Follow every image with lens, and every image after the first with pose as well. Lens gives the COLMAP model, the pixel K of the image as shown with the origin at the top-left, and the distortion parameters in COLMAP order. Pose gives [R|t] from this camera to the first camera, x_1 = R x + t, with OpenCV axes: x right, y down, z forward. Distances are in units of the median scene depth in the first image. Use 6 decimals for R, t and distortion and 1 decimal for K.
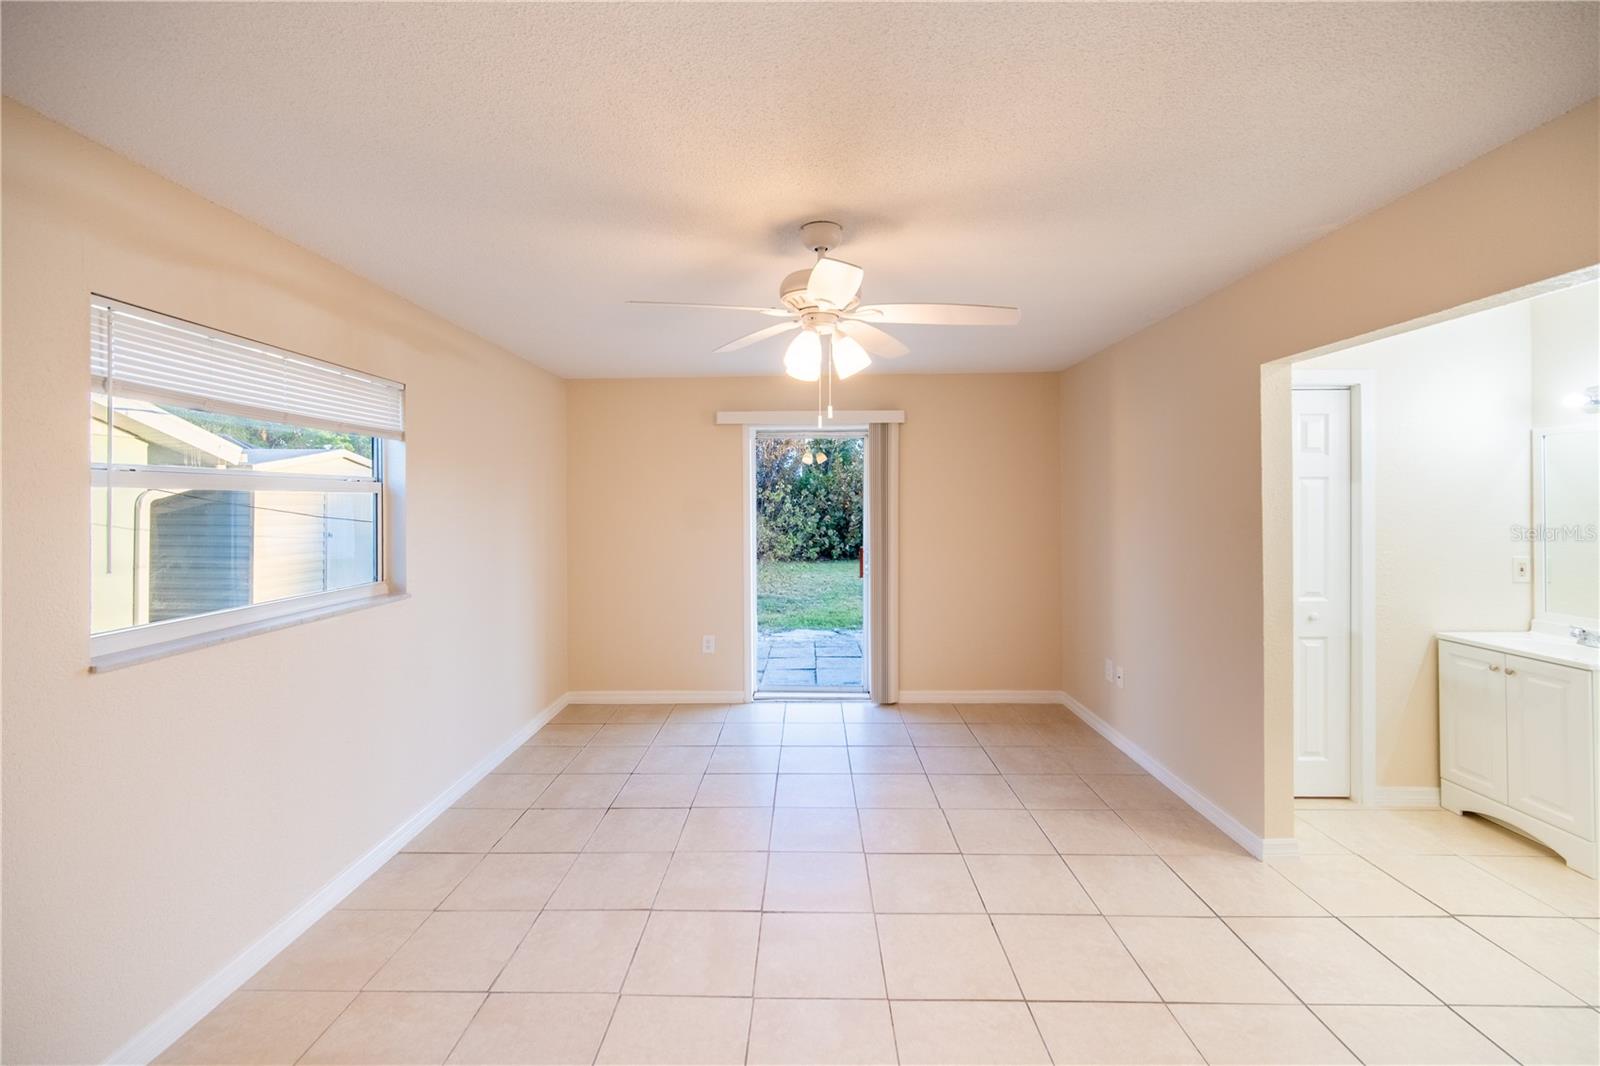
lens RADIAL K [[655.5, 0, 786.8], [0, 655.5, 494.1], [0, 0, 1]] dist [-0.002008, -0.000277]
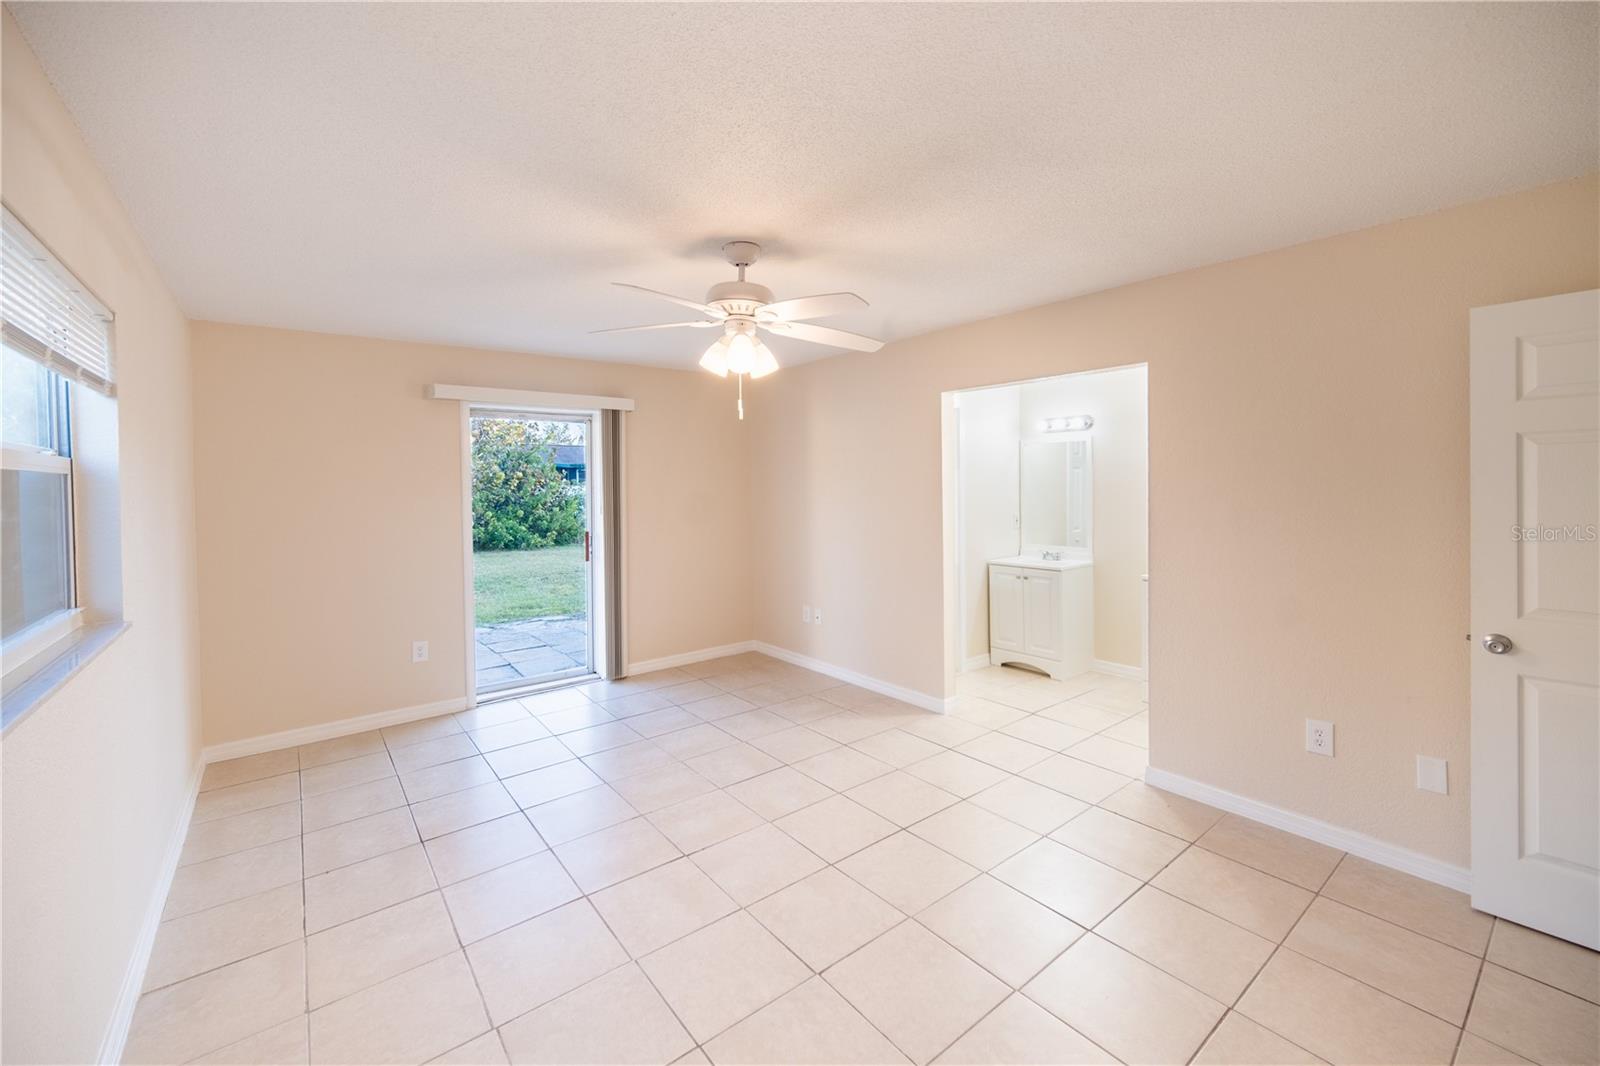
lens RADIAL K [[655.5, 0, 786.8], [0, 655.5, 494.1], [0, 0, 1]] dist [-0.002008, -0.000277]
pose [[0.773161, -0.015772, 0.634014, -0.400463], [0.002908, 0.999768, 0.021324, 0.005021], [-0.634204, -0.014644, 0.773027, 0.034691]]
